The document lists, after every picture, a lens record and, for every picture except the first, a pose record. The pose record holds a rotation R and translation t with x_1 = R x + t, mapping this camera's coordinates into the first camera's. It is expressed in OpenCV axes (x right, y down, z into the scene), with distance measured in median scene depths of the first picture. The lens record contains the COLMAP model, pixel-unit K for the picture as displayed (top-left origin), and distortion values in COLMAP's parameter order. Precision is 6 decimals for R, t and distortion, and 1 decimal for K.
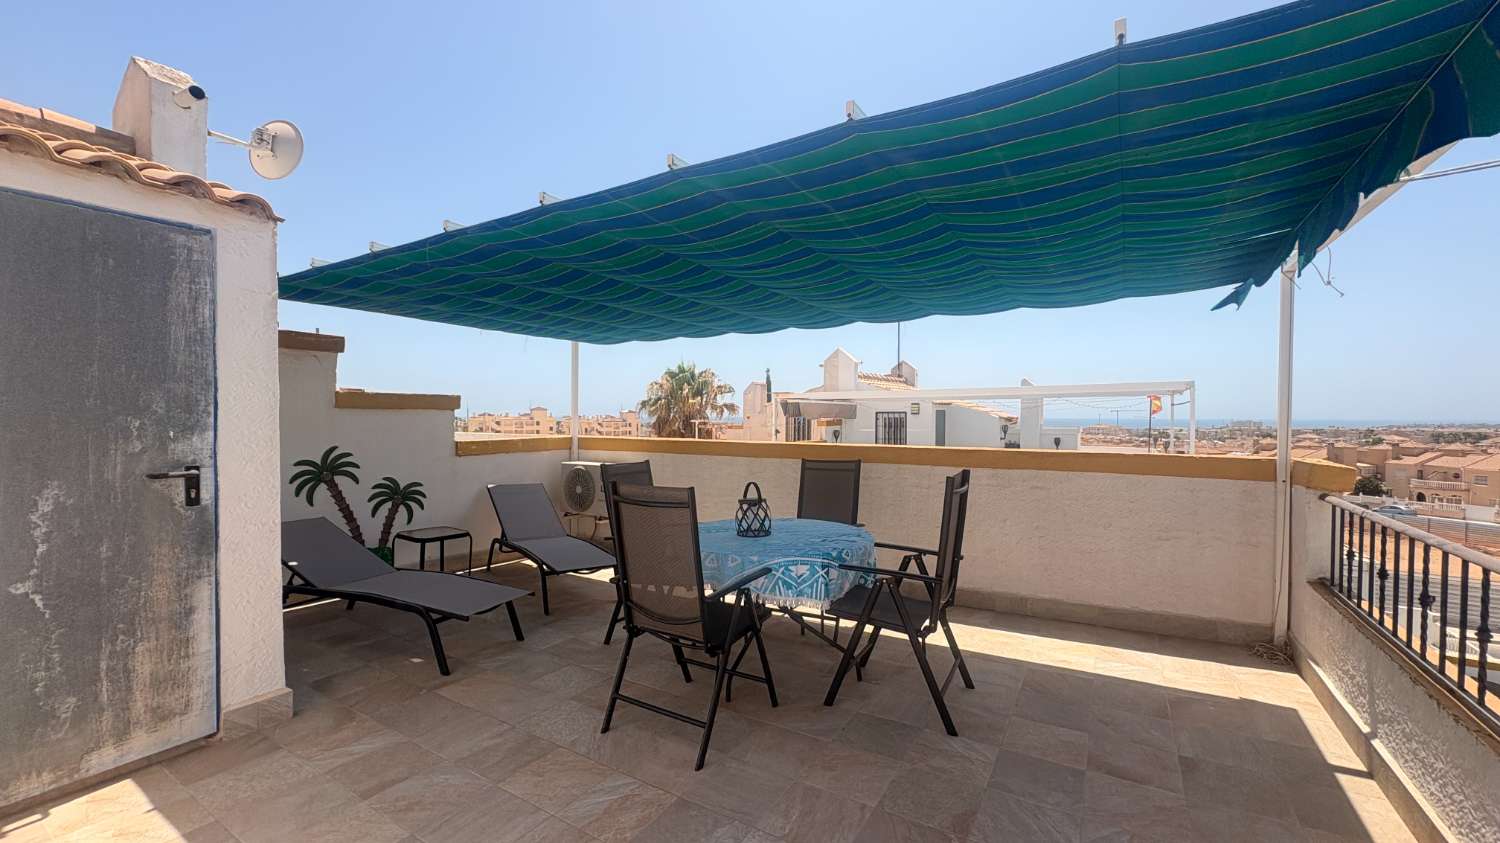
lens RADIAL K [[598.5, 0, 750.9], [0, 598.5, 420.9], [0, 0, 1]] dist [-0.000244, 0.000311]
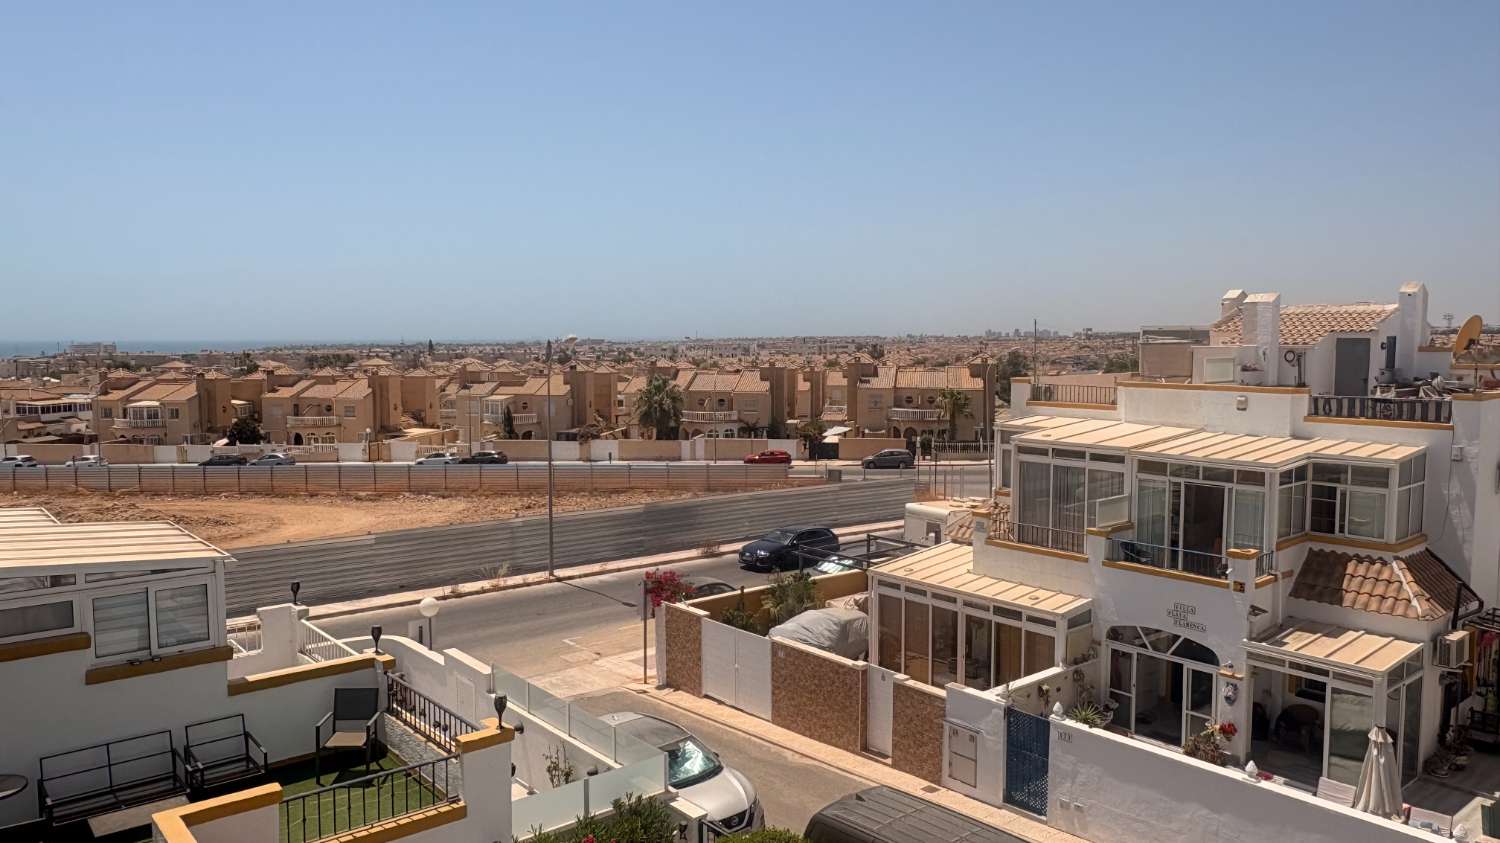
lens RADIAL K [[1058.0, 0, 749.8], [0, 1058.0, 420.6], [0, 0, 1]] dist [-0.004106, 0.007458]
pose [[0.319262, -0.080501, 0.944241, 0.365038], [0.013117, 0.996665, 0.080535, 0.030041], [-0.947576, -0.013327, 0.319253, 0.251963]]
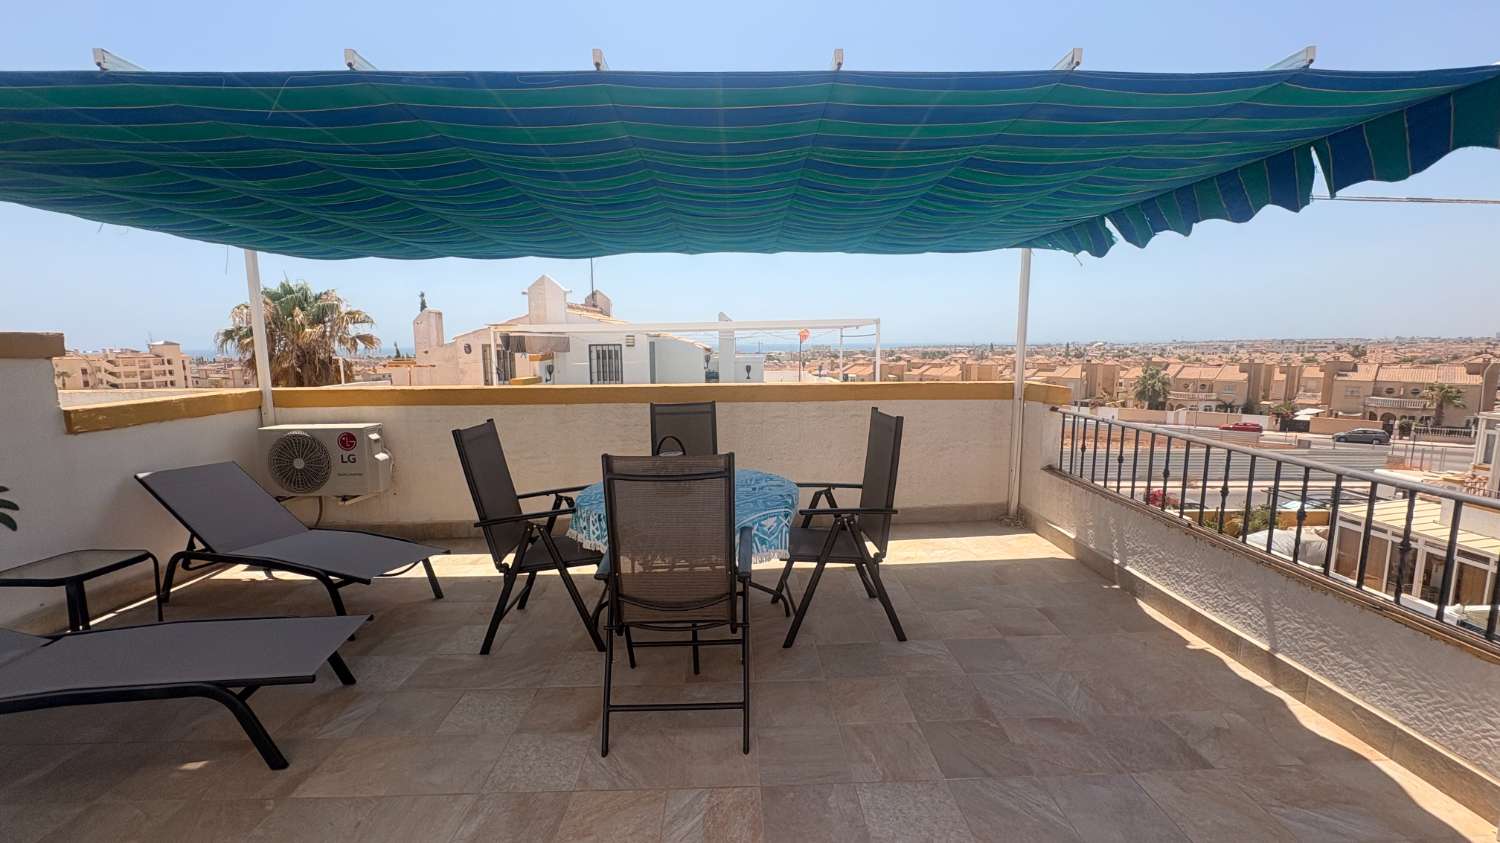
lens RADIAL K [[598.5, 0, 750.4], [0, 598.5, 419.7], [0, 0, 1]] dist [-0.000244, 0.000311]
pose [[0.839204, -0.080050, 0.537893, -0.237346], [0.016613, 0.992419, 0.121773, -0.018314], [-0.543563, -0.093256, 0.834172, 0.119068]]
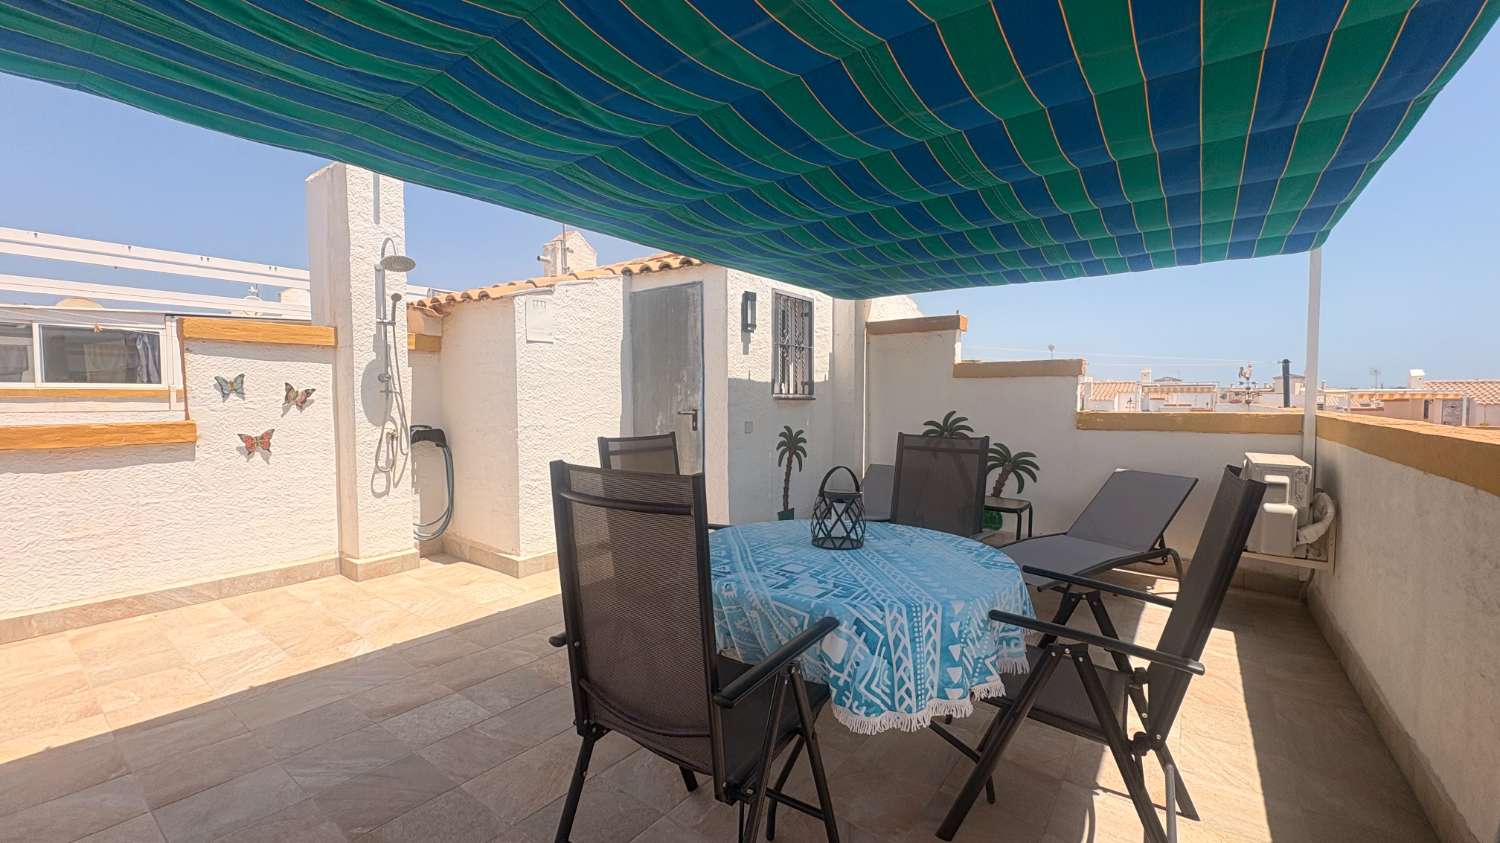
lens RADIAL K [[598.5, 0, 748.1], [0, 598.5, 420.9], [0, 0, 1]] dist [-0.000244, 0.000311]
pose [[-0.096516, 0.034809, -0.994723, 0.420913], [-0.007491, 0.999335, 0.035697, 0.019313], [0.995303, 0.010897, -0.096191, 0.604955]]
